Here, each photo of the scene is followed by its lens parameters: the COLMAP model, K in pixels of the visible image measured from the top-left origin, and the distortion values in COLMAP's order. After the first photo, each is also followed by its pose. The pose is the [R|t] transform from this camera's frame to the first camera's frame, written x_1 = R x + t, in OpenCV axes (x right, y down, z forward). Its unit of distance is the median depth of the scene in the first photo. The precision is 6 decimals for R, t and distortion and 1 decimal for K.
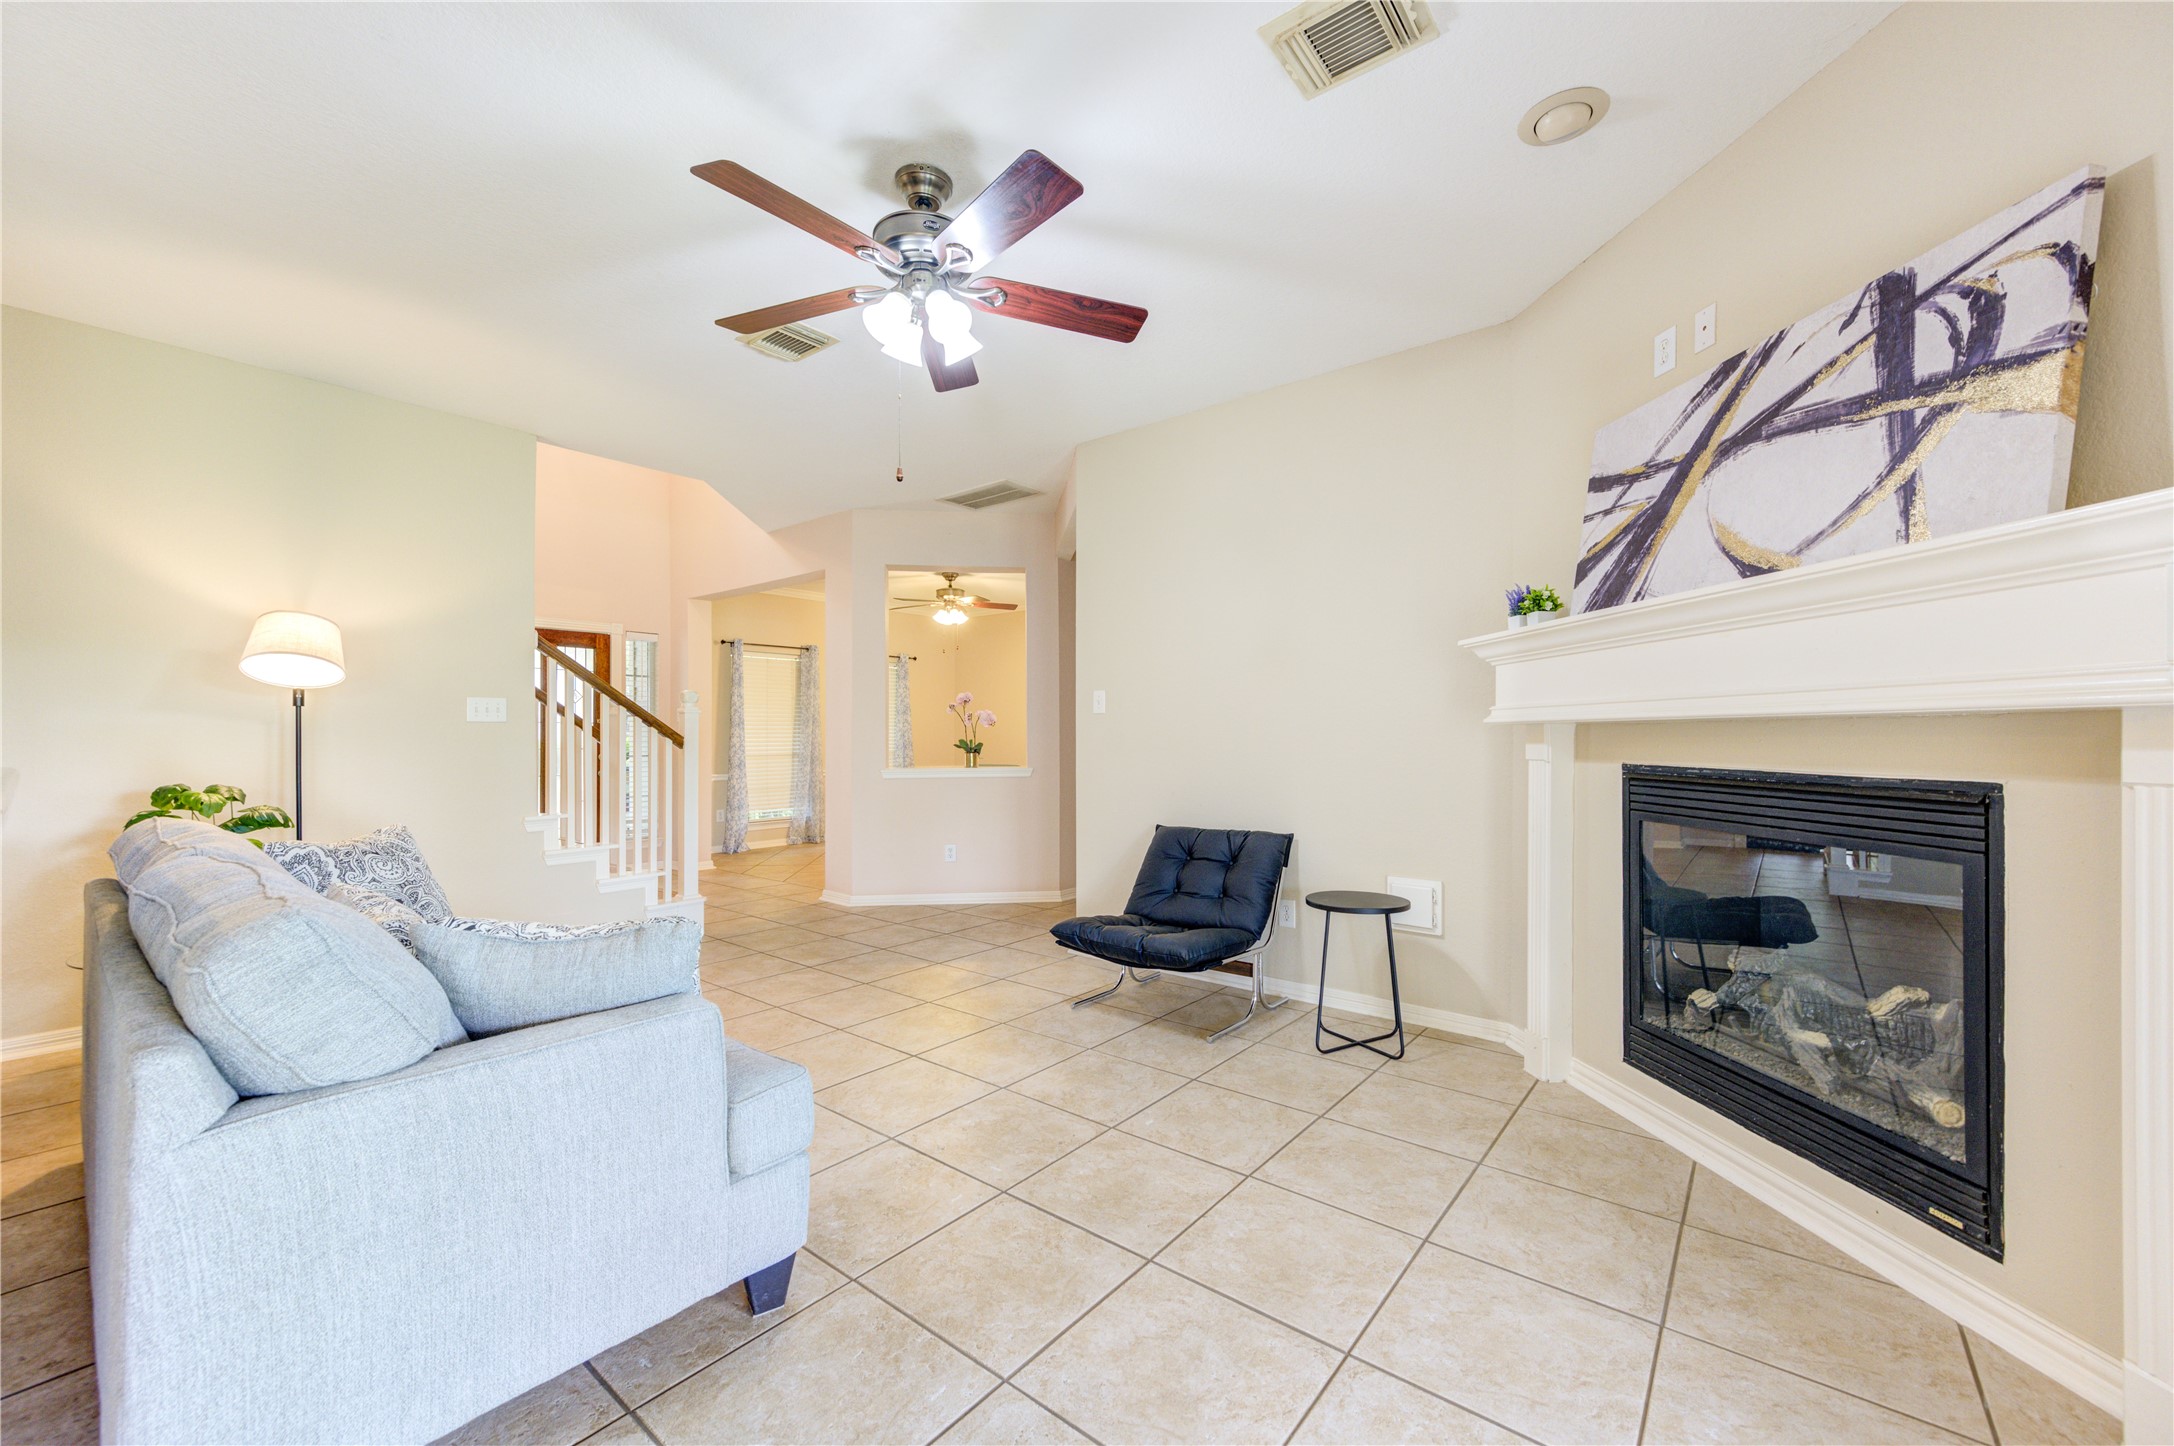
lens RADIAL K [[853.1, 0, 1091.7], [0, 853.1, 734.9], [0, 0, 1]] dist [0.003822, -0.000477]
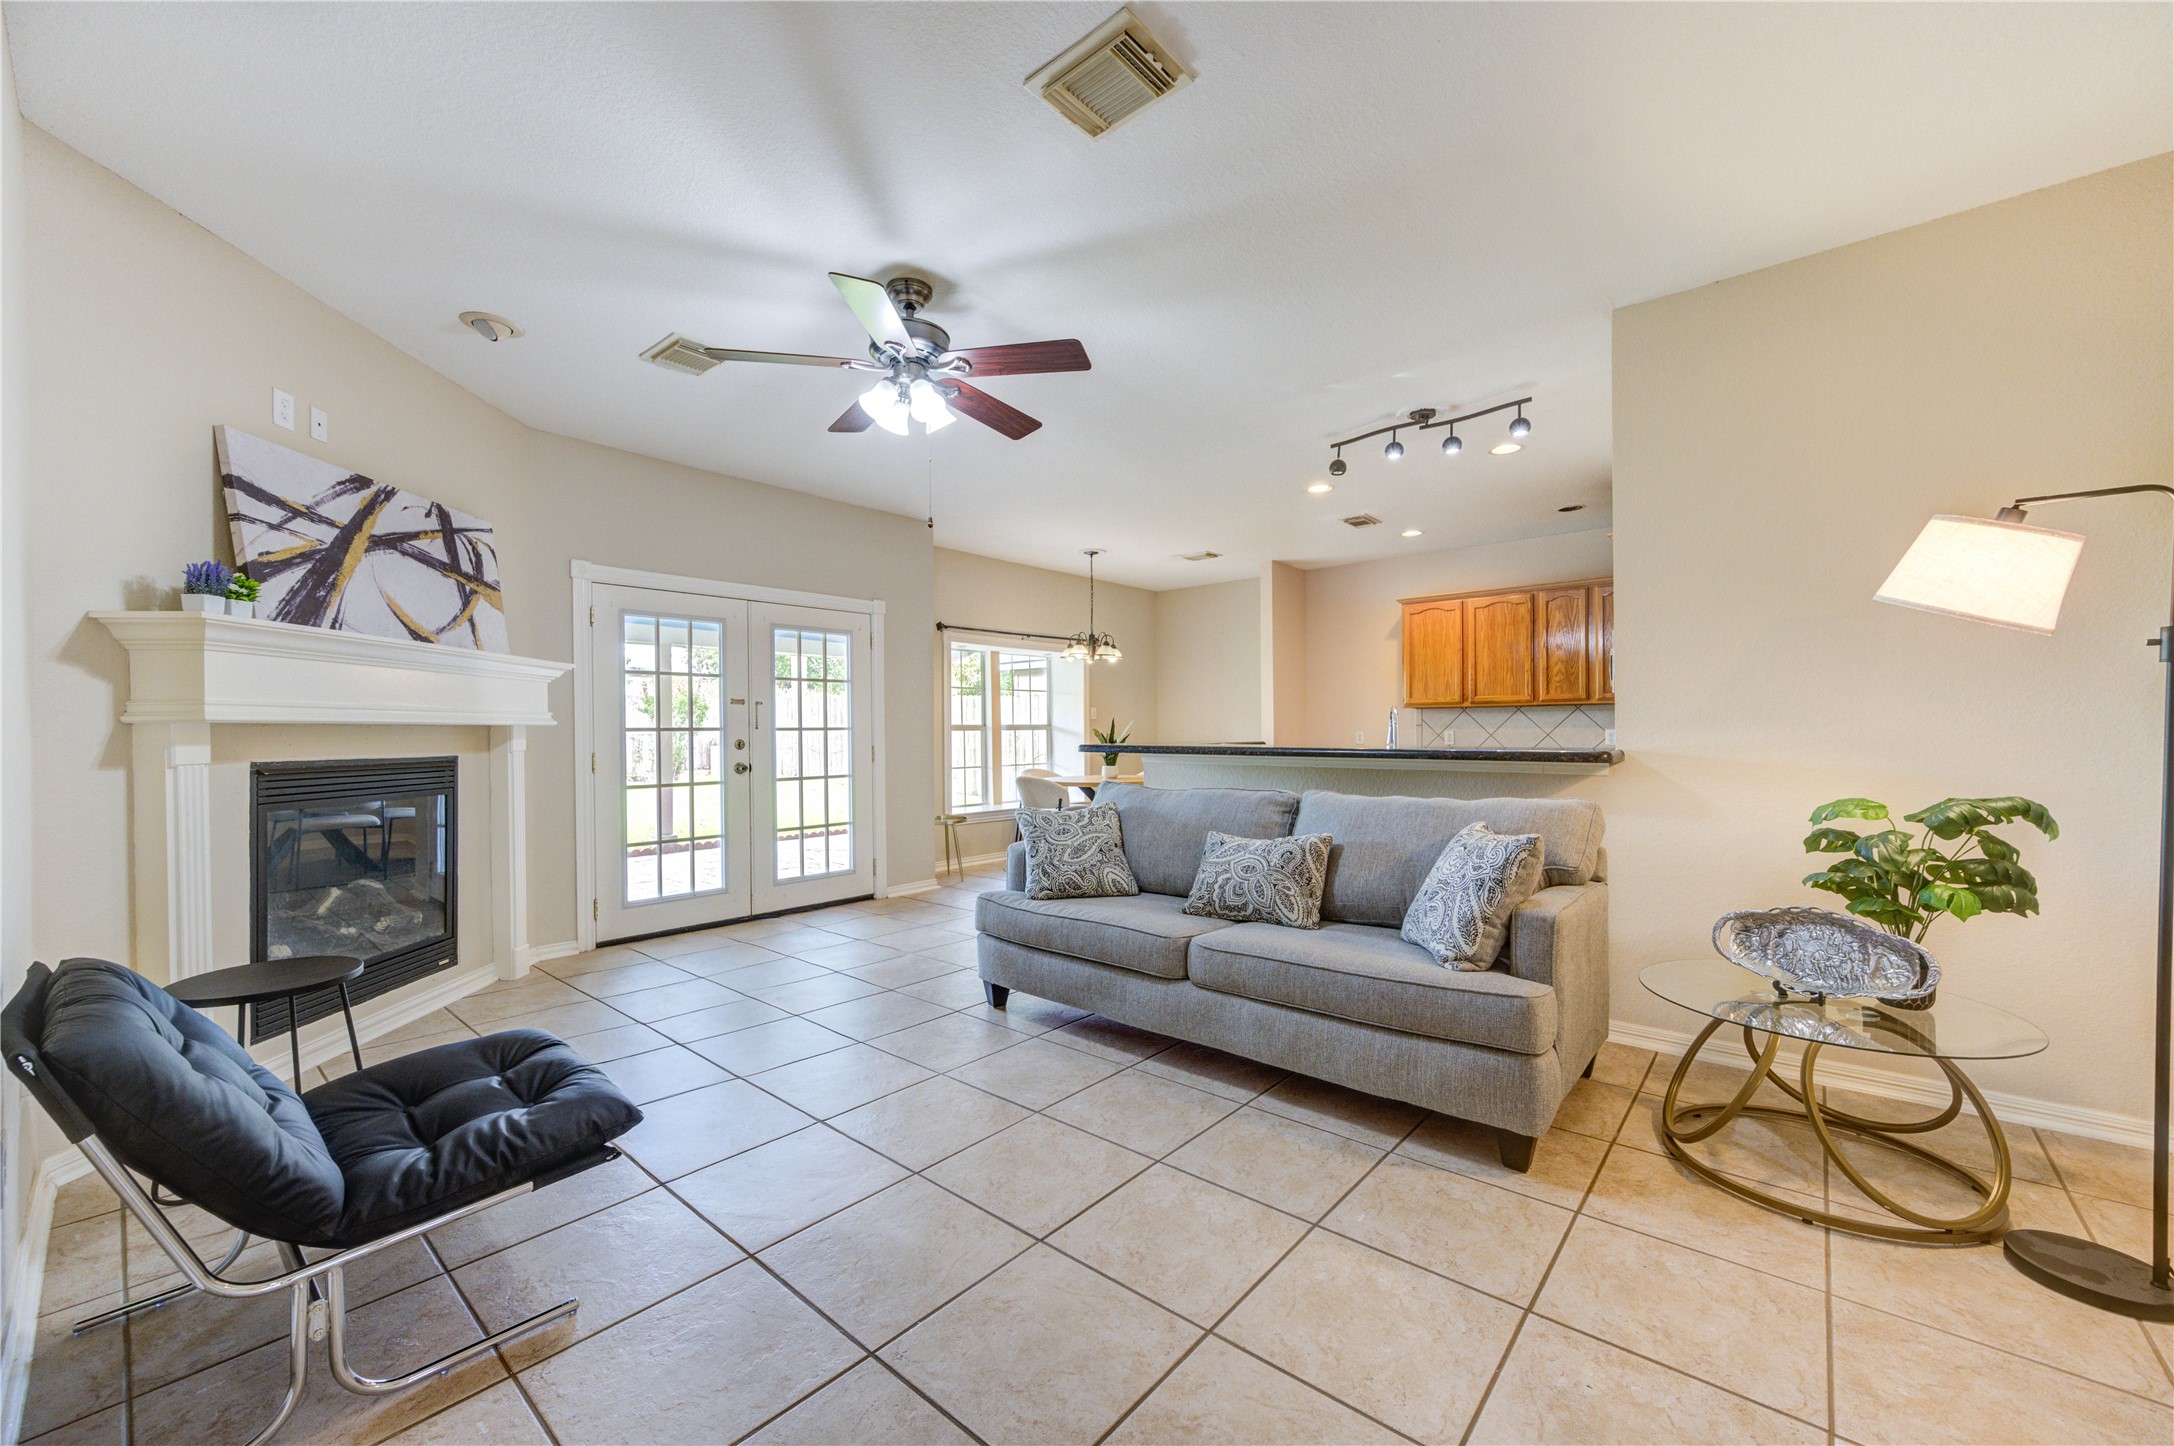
lens RADIAL K [[853.1, 0, 1091.7], [0, 853.1, 734.9], [0, 0, 1]] dist [0.003822, -0.000477]
pose [[-0.999264, 0.007563, 0.037606, -0.511491], [0.007570, 0.999971, 0.000043, 0.008529], [-0.037604, 0.000327, -0.999293, 2.263758]]
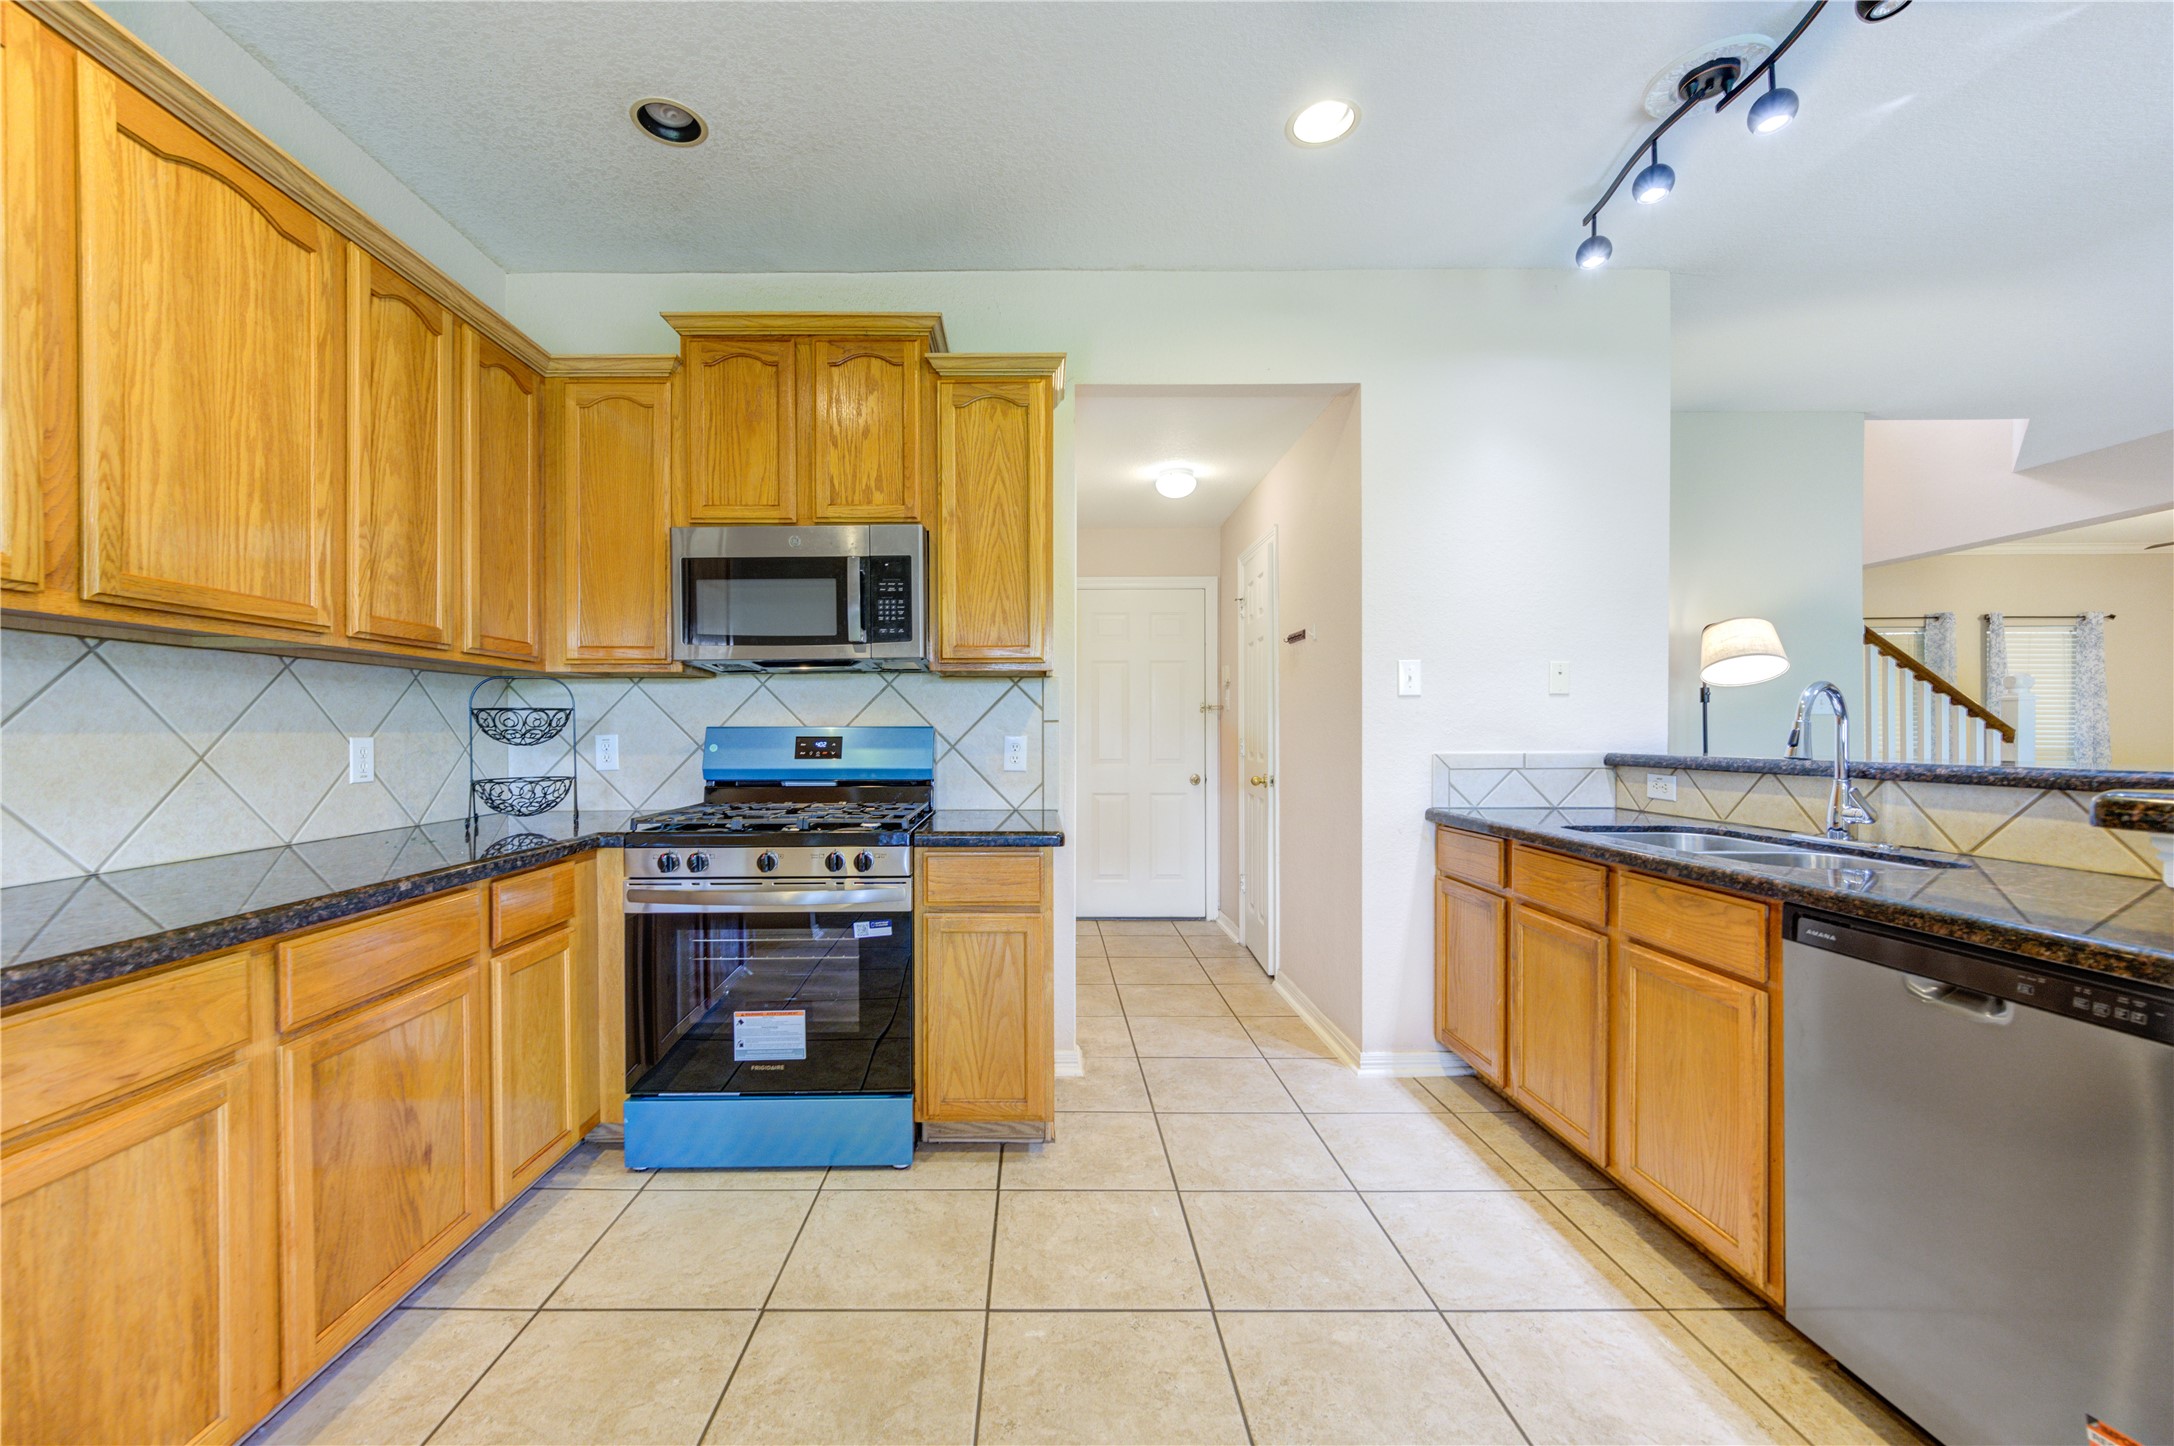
lens RADIAL K [[867.1, 0, 1030.7], [0, 867.1, 734.2], [0, 0, 1]] dist [0.001172, 0.000090]
pose [[0.620630, 0.000510, -0.784104, -0.873237], [0.004494, 0.999981, 0.004208, -0.002118], [0.784091, -0.006135, 0.620616, -0.618528]]
